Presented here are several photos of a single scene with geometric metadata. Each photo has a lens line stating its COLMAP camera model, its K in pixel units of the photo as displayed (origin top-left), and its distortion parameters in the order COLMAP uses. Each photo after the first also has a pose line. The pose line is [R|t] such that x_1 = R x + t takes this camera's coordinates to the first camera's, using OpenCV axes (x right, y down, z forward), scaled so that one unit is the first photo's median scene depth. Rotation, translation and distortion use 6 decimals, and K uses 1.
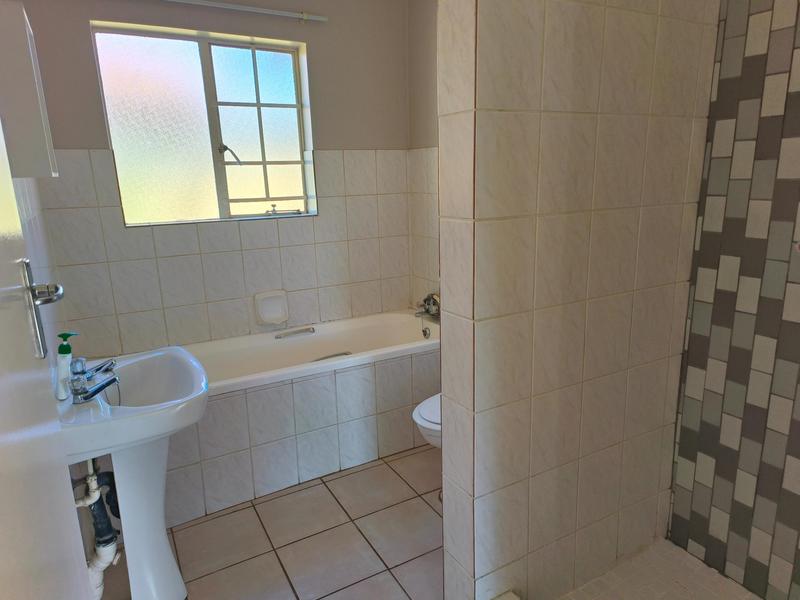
lens RADIAL K [[536.4, 0, 402.6], [0, 536.4, 299.8], [0, 0, 1]] dist [0.051583, -0.003886]
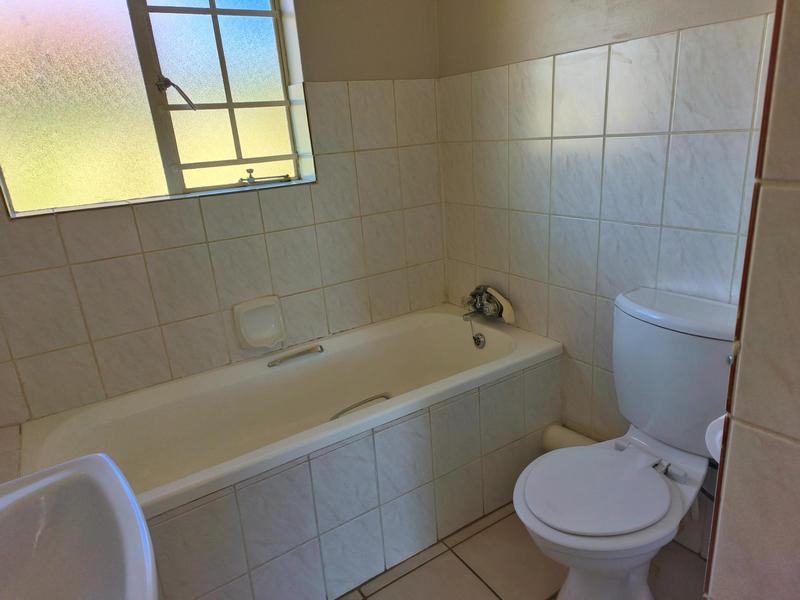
lens RADIAL K [[536.4, 0, 399.9], [0, 536.4, 300.4], [0, 0, 1]] dist [0.051583, -0.003886]
pose [[0.997186, -0.061404, 0.043012, -0.092479], [0.057818, 0.995103, 0.080169, -0.057821], [-0.047724, -0.077457, 0.995853, 0.311063]]
